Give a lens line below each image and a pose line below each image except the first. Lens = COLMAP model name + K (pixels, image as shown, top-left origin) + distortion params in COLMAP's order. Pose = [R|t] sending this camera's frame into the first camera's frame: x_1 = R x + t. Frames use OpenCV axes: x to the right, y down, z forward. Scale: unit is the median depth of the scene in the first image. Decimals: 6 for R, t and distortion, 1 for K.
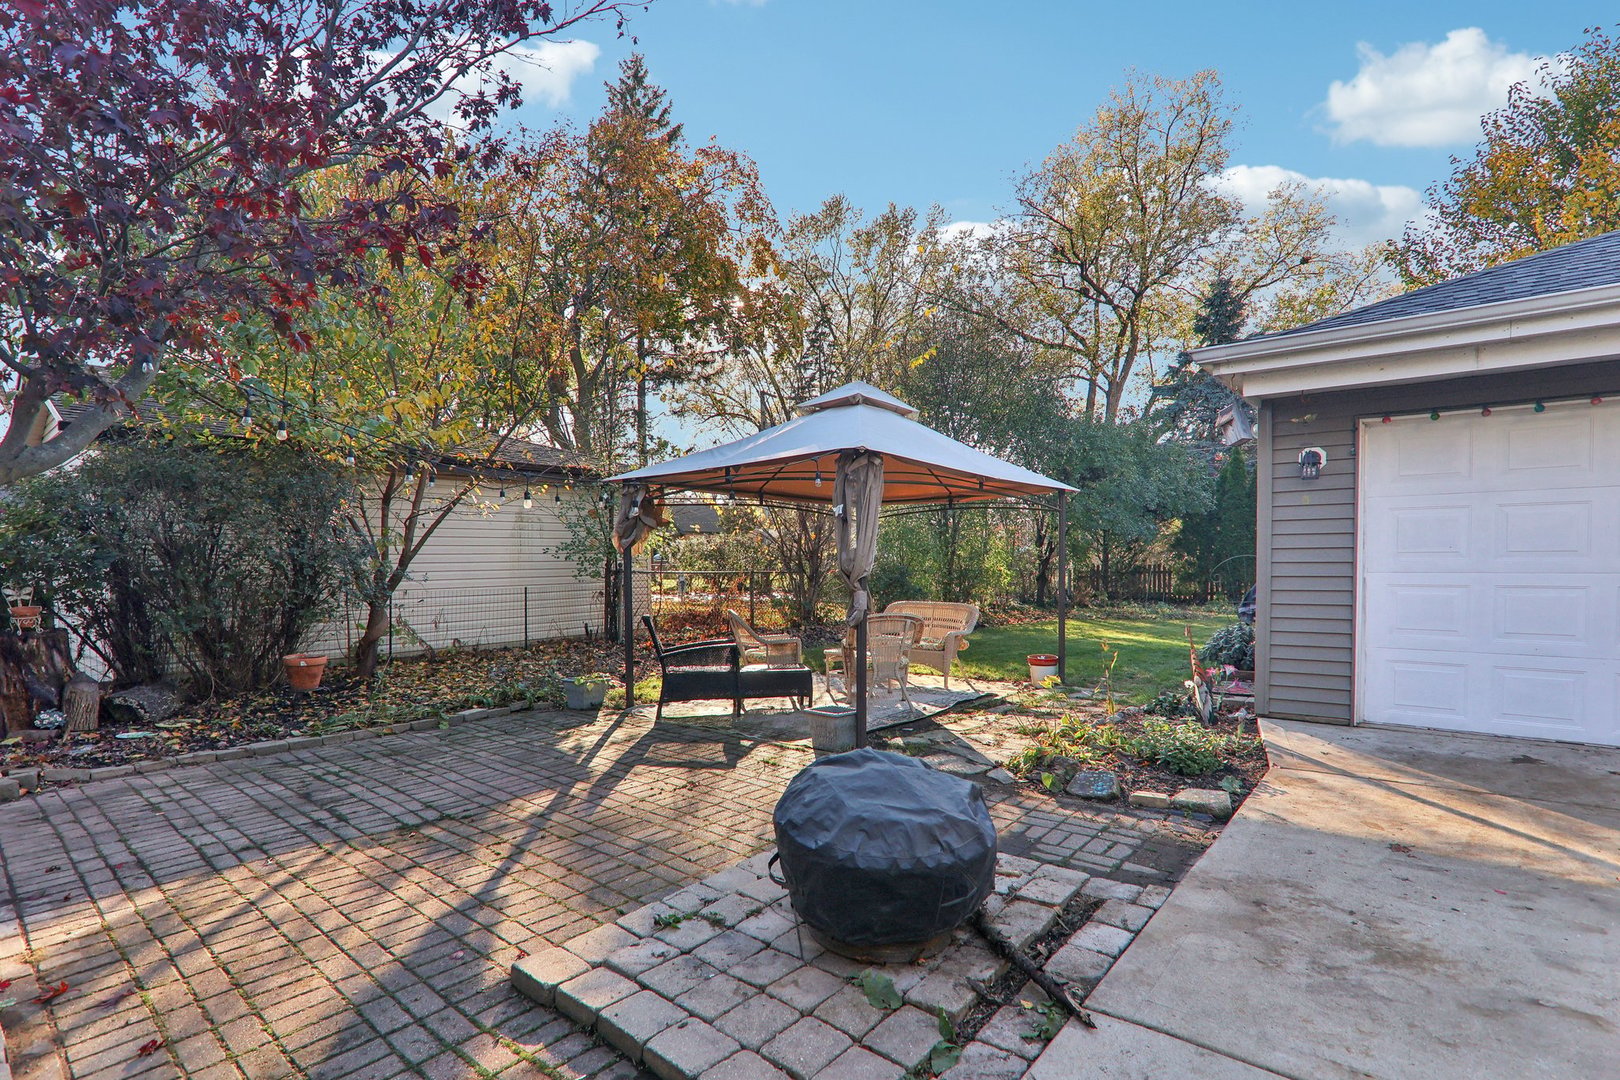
lens RADIAL K [[760.0, 0, 790.4], [0, 760.0, 595.0], [0, 0, 1]] dist [-0.010916, 0.002379]
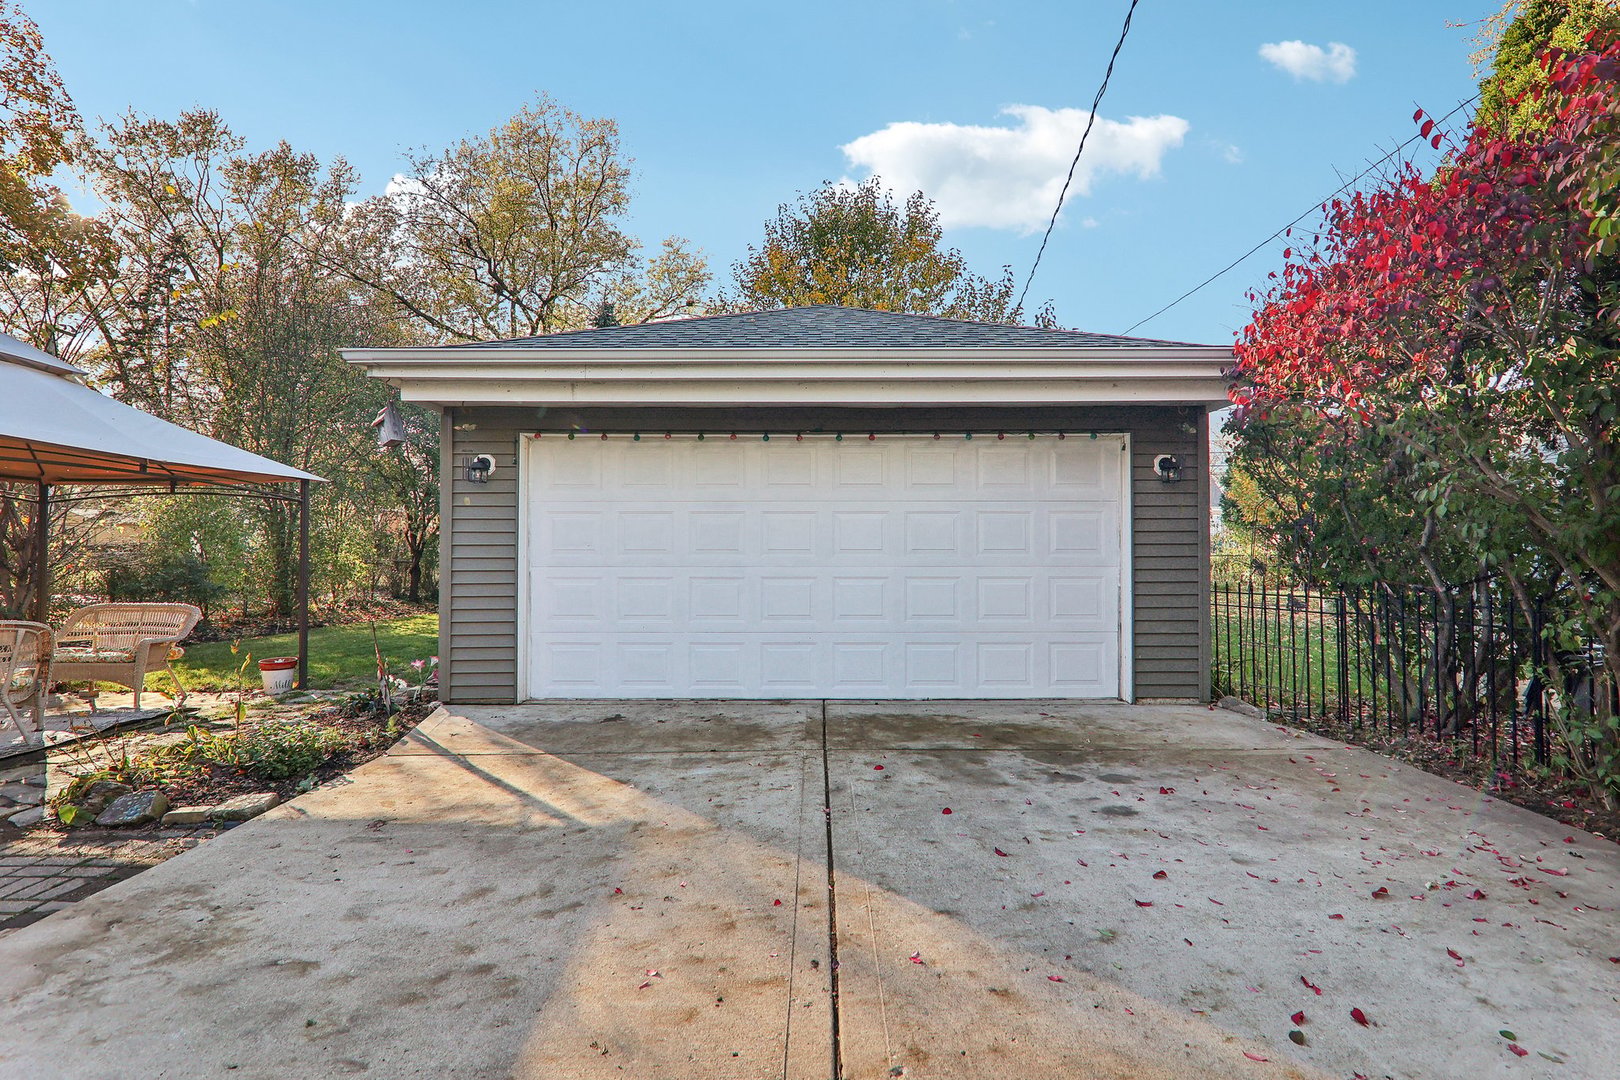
lens RADIAL K [[760.0, 0, 811.7], [0, 760.0, 540.7], [0, 0, 1]] dist [-0.010916, 0.002379]
pose [[0.784403, 0.016672, 0.620027, 0.254705], [0.020631, 0.998384, -0.052946, 0.000132], [-0.619908, 0.054323, 0.782792, -0.107366]]
